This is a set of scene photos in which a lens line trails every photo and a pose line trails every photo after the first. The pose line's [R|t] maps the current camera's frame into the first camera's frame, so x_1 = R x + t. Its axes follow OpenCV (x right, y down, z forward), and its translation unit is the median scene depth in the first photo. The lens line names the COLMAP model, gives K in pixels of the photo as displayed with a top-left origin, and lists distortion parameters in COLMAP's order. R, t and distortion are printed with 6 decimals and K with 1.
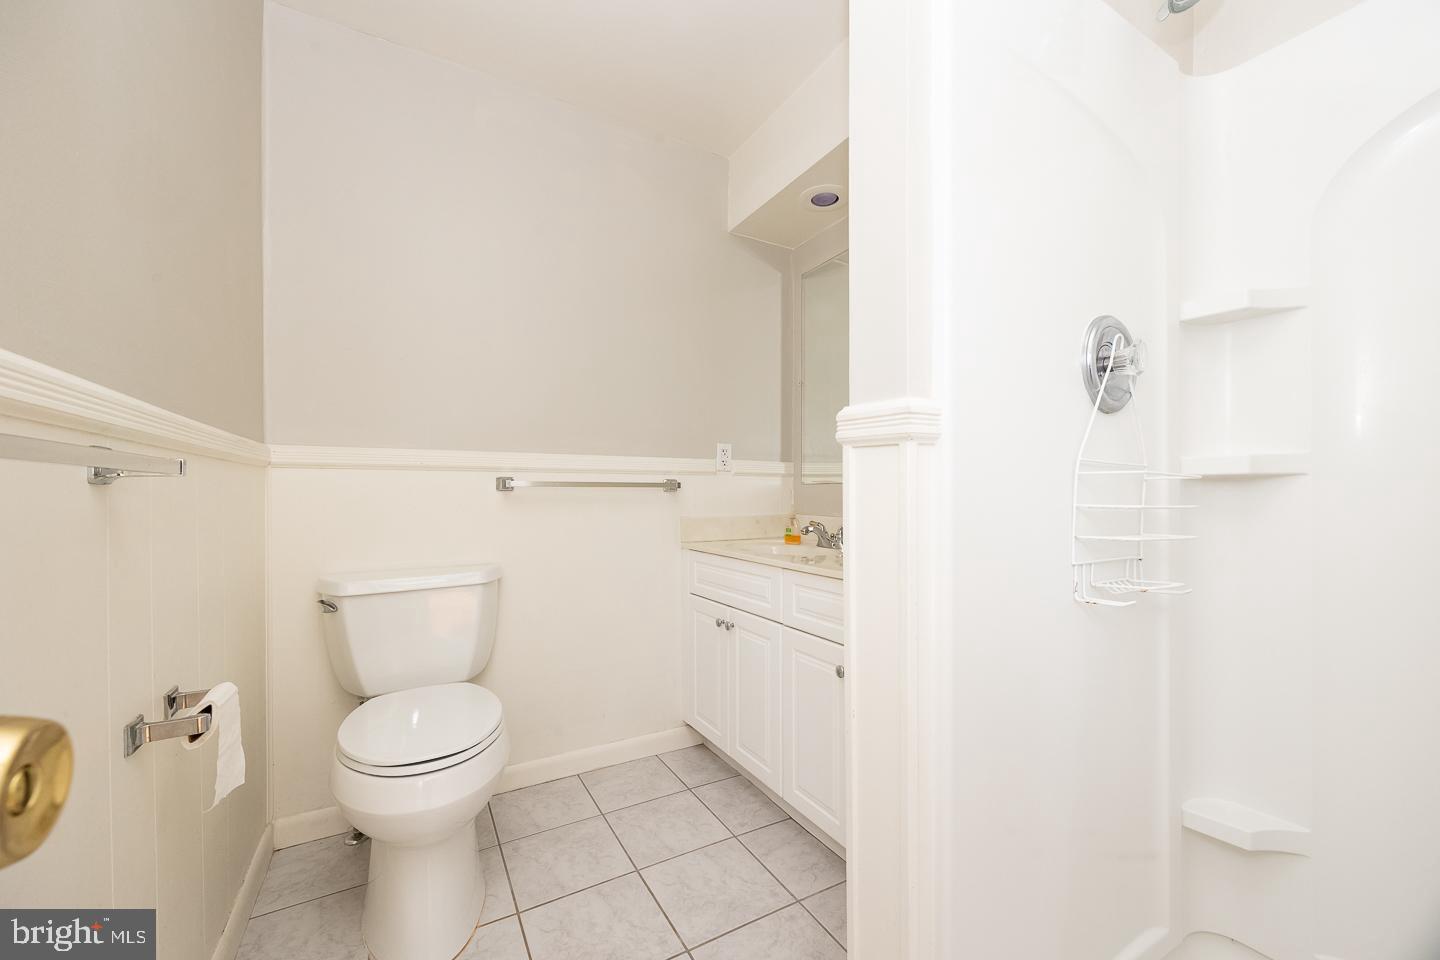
lens RADIAL K [[556.6, 0, 735.6], [0, 556.6, 475.7], [0, 0, 1]] dist [-0.003155, 0.000021]
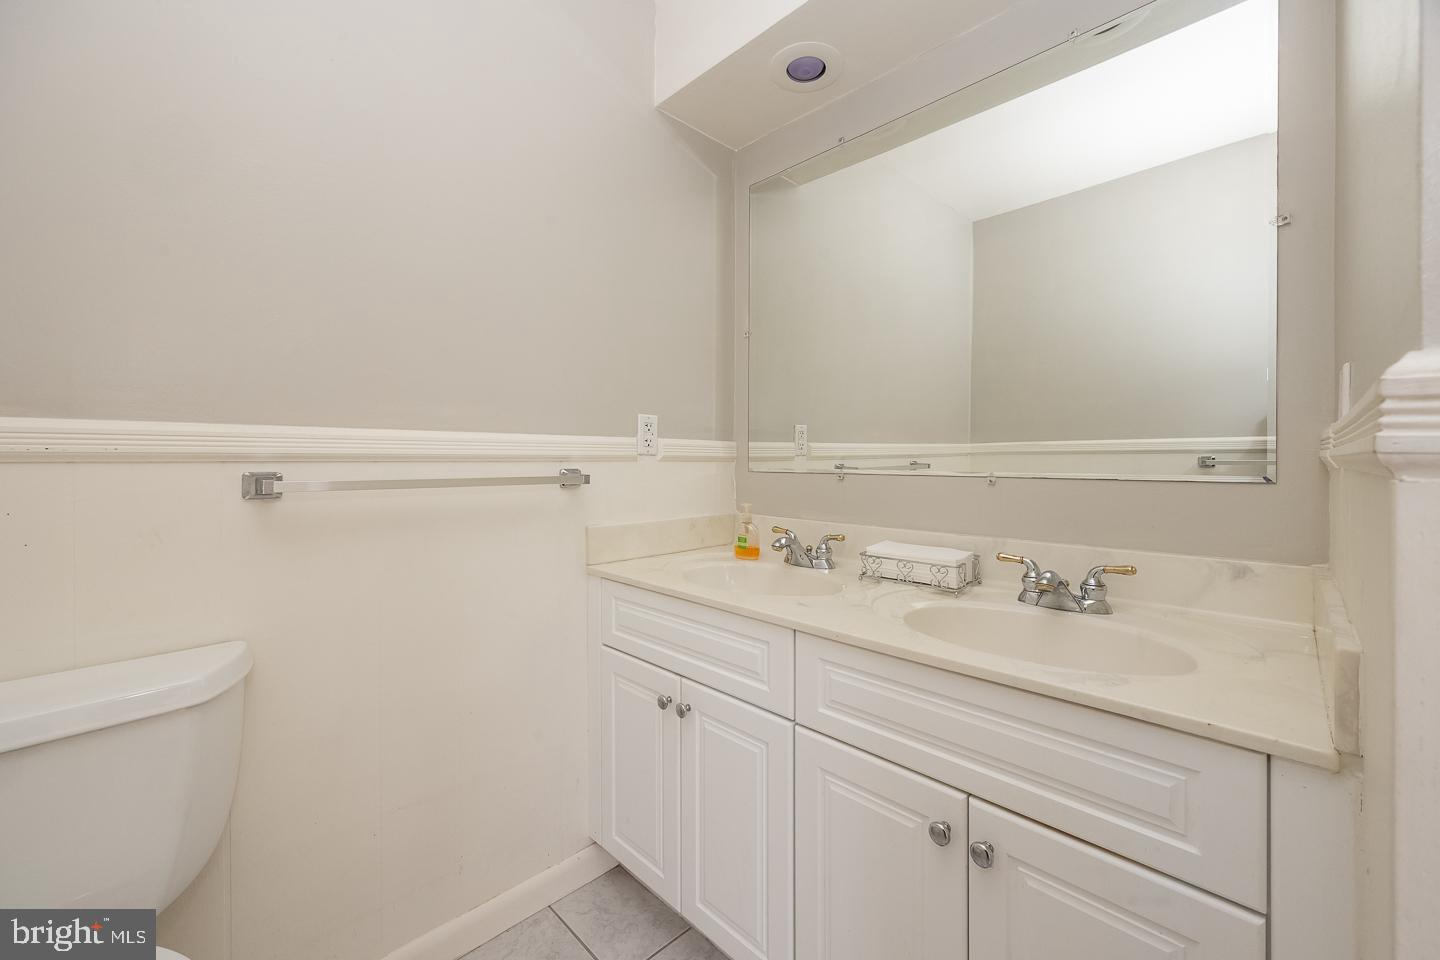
lens RADIAL K [[576.1, 0, 738.9], [0, 576.1, 447.2], [0, 0, 1]] dist [-0.007341, 0.000059]
pose [[0.966674, 0.006622, 0.255924, -0.097520], [-0.009332, 0.999913, 0.009373, -0.026335], [-0.255839, -0.011449, 0.966652, 0.298970]]
